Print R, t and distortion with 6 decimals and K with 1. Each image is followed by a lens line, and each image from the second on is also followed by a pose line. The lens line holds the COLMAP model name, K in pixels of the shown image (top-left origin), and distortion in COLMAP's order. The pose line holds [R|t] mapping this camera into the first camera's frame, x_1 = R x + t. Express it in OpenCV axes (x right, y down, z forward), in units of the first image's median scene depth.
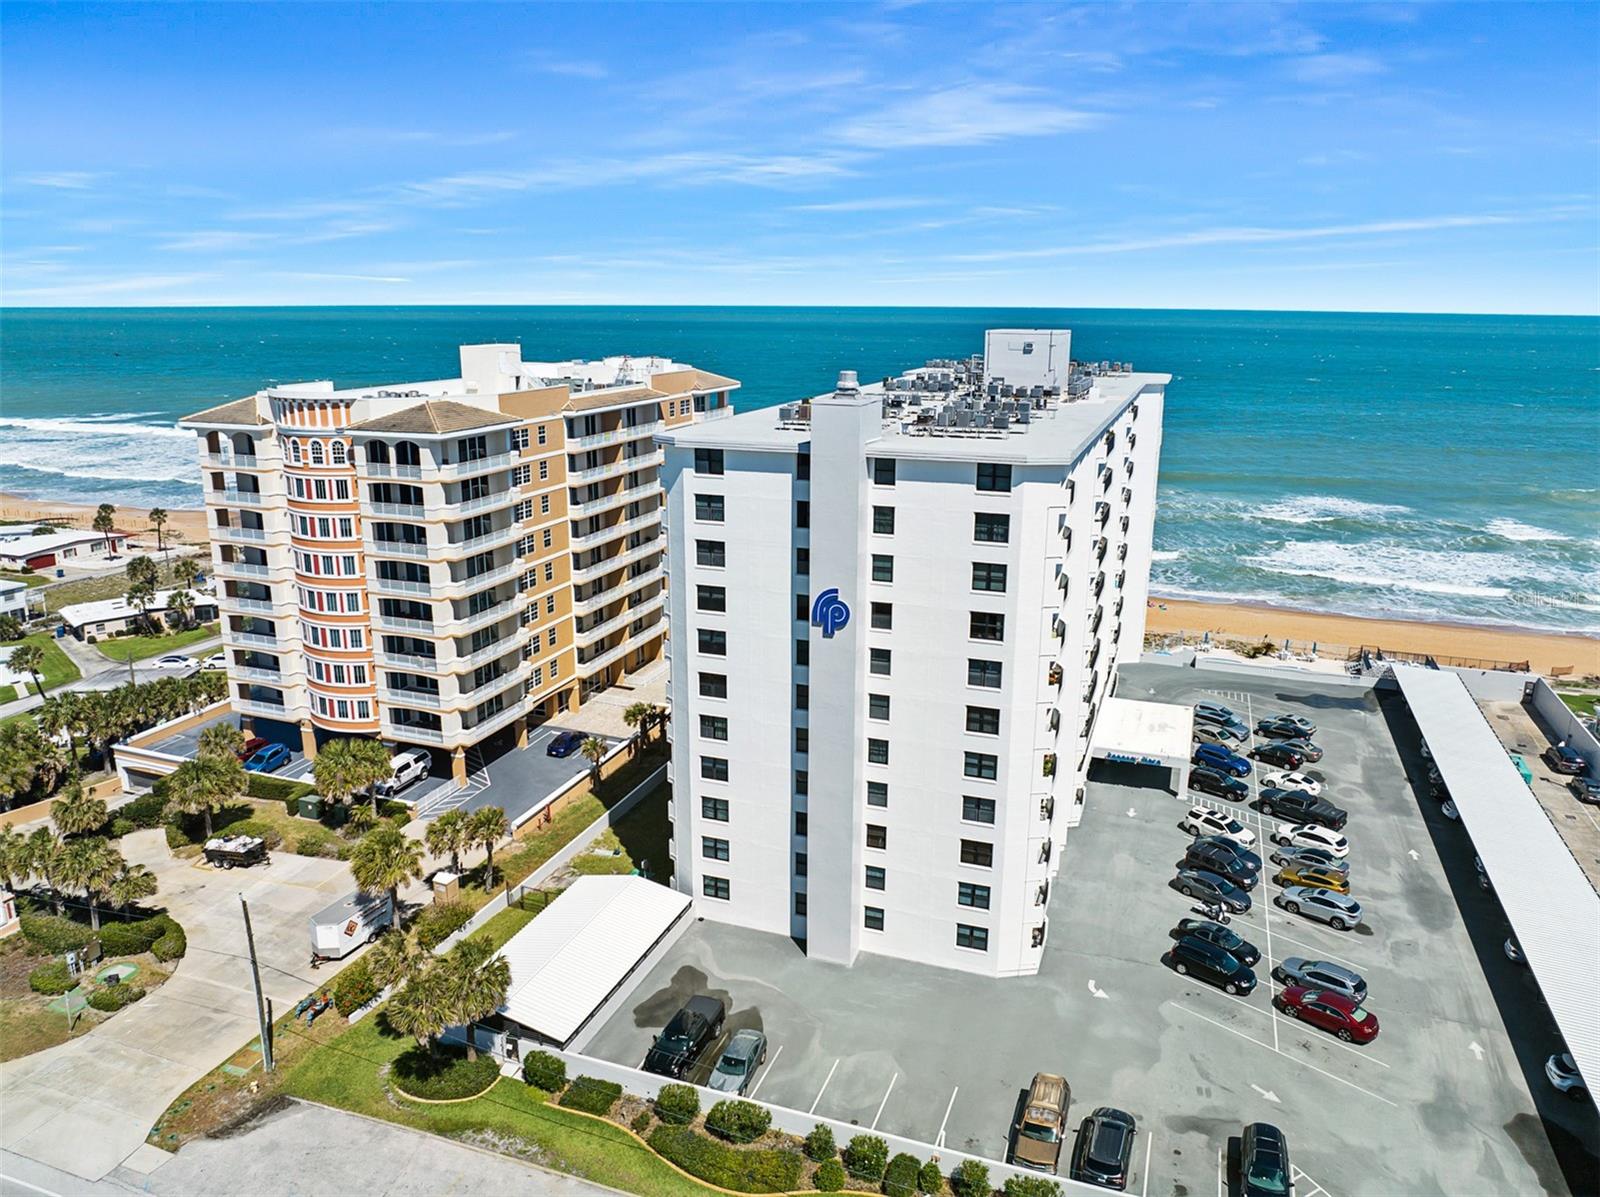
lens RADIAL K [[1122.2, 0, 800.0], [0, 1122.2, 598.5], [0, 0, 1]] dist [-0.036253, 0.002614]
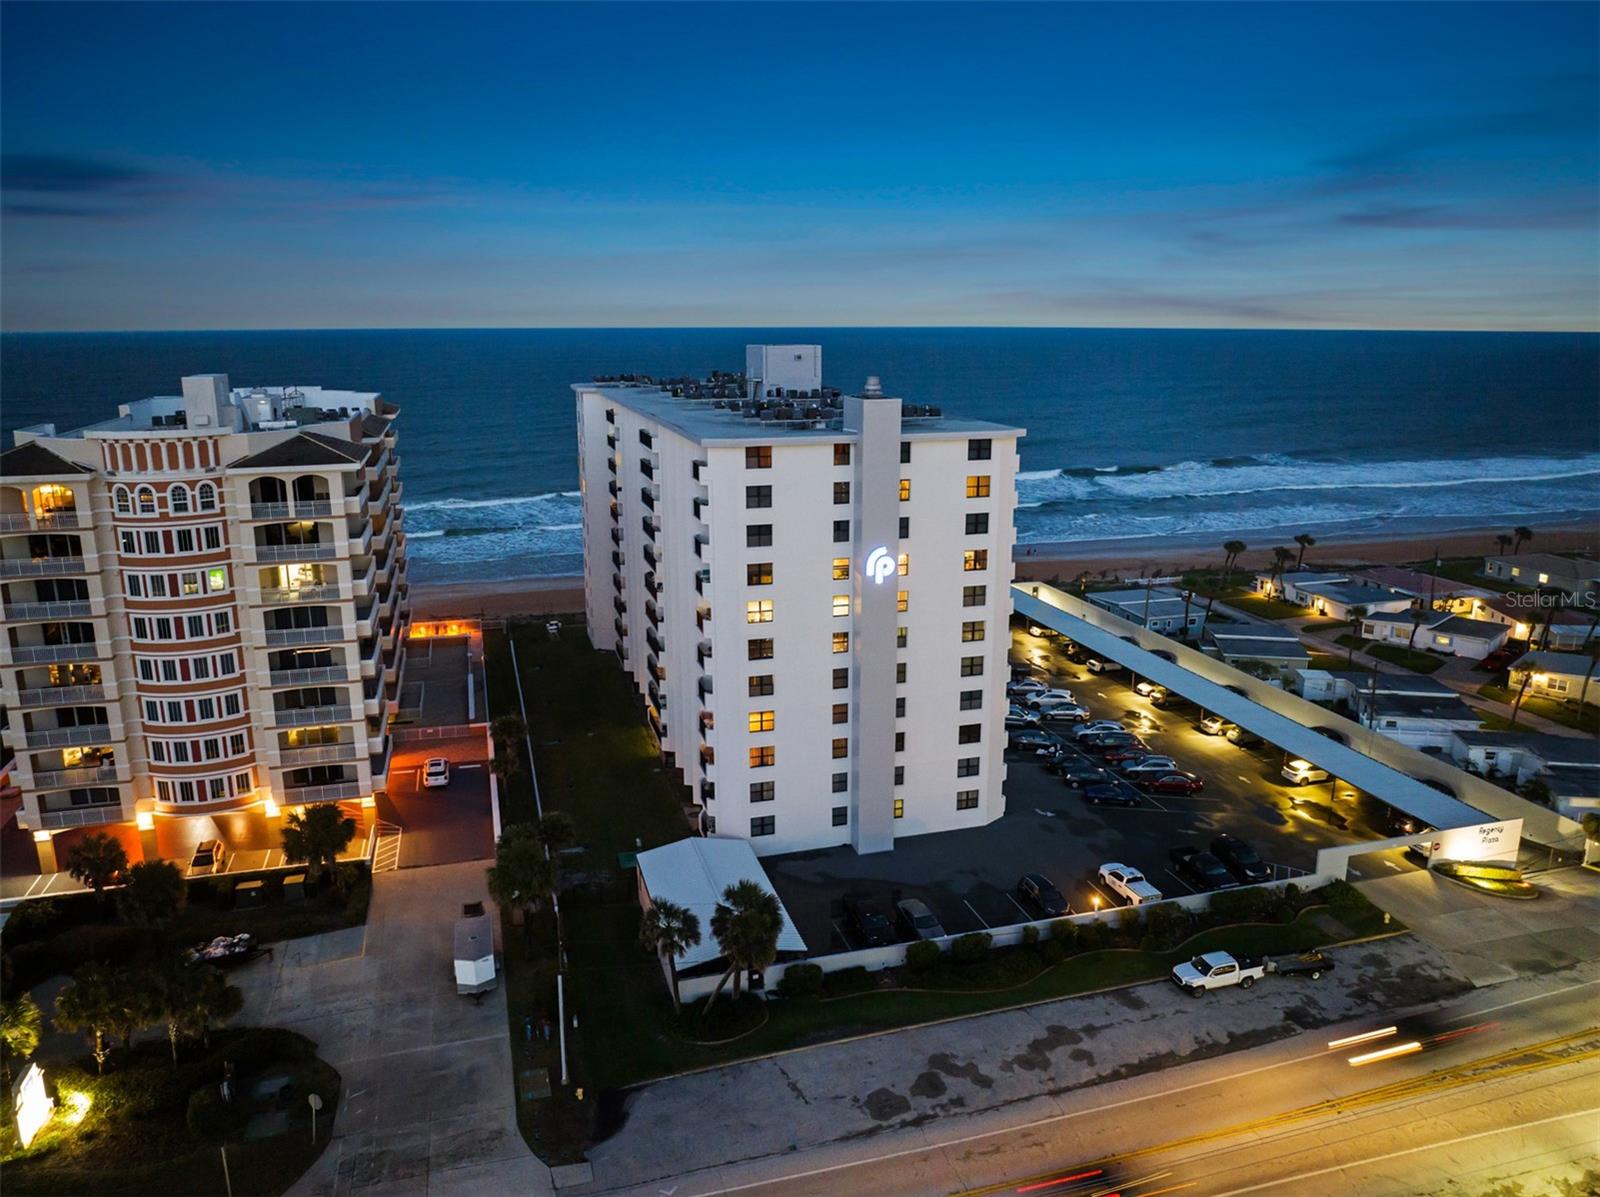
lens RADIAL K [[1122.2, 0, 800.0], [0, 1122.2, 598.5], [0, 0, 1]] dist [-0.036253, 0.002614]
pose [[0.806505, -0.147897, 0.572430, -0.556464], [0.157548, 0.986959, 0.033026, -0.005735], [-0.569849, 0.063550, 0.819289, 0.011123]]
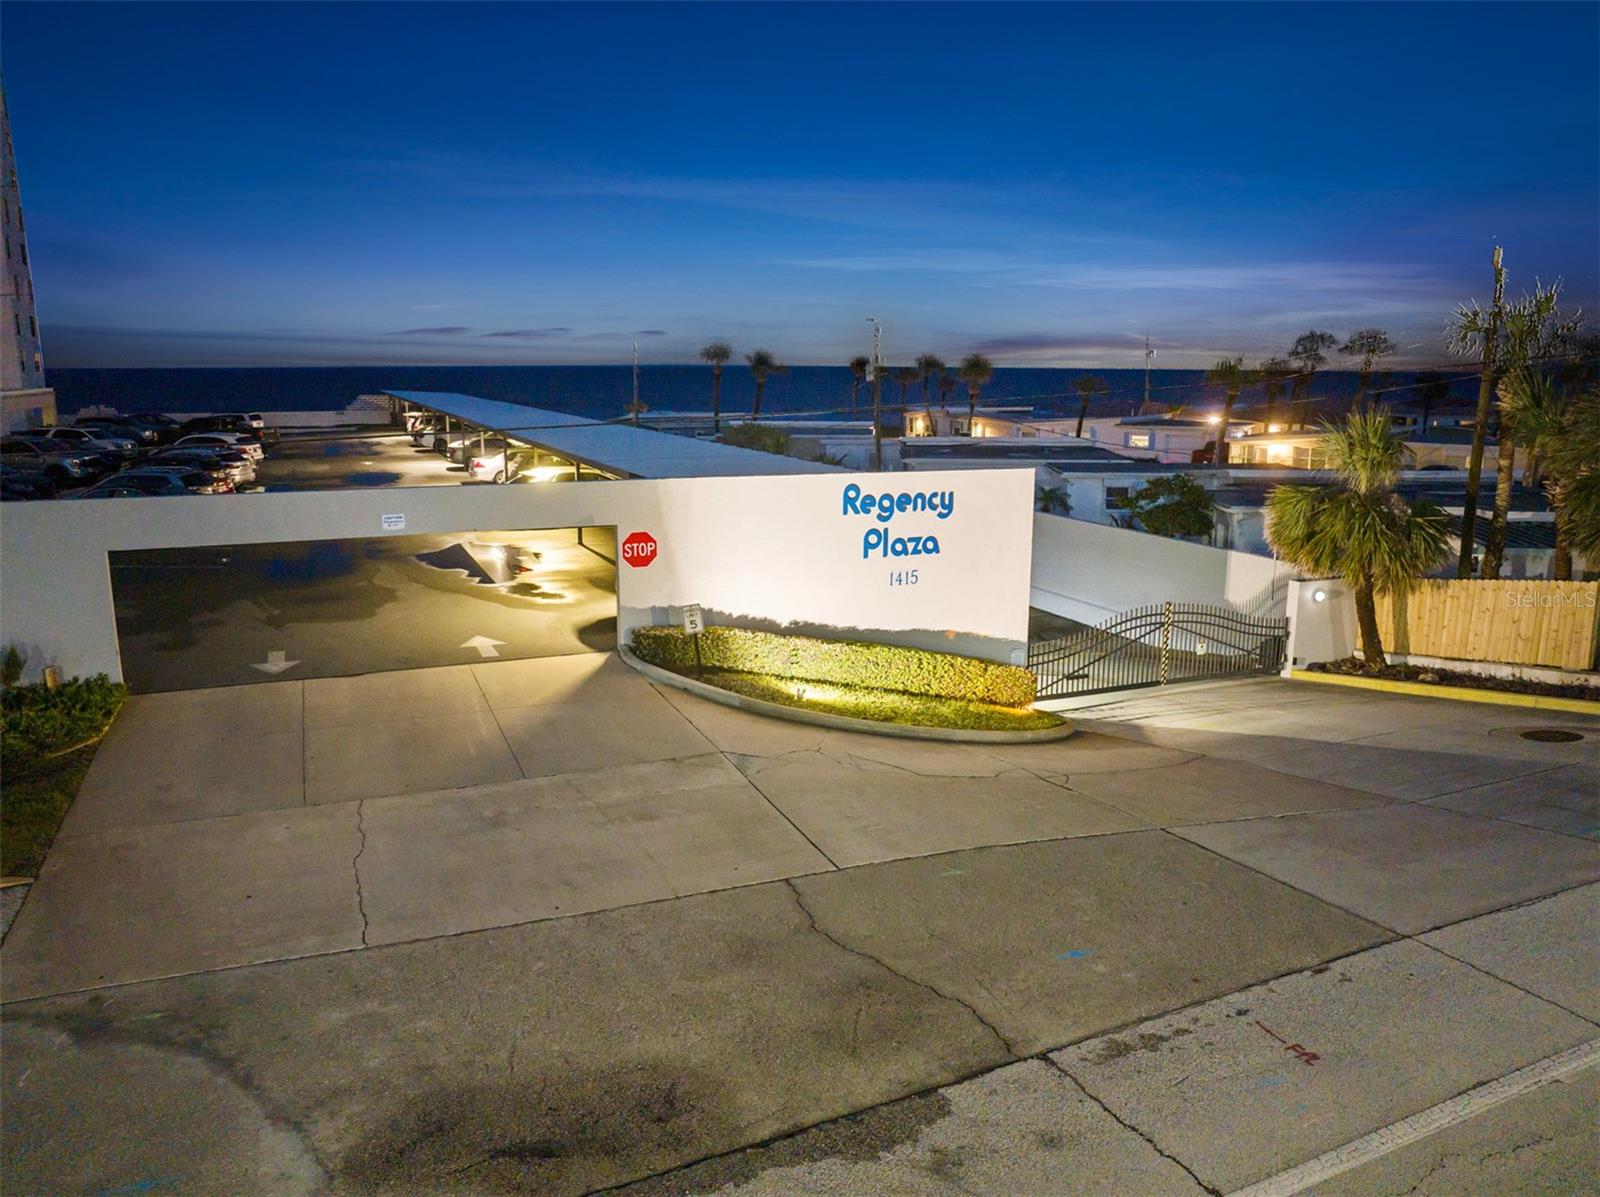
lens RADIAL K [[1122.2, 0, 800.0], [0, 1122.2, 598.5], [0, 0, 1]] dist [-0.036253, 0.002614]
pose [[0.732773, -0.148538, 0.664063, 0.253873], [0.188851, 0.981941, 0.011250, 0.329711], [-0.653742, 0.117166, 0.747592, 0.295125]]
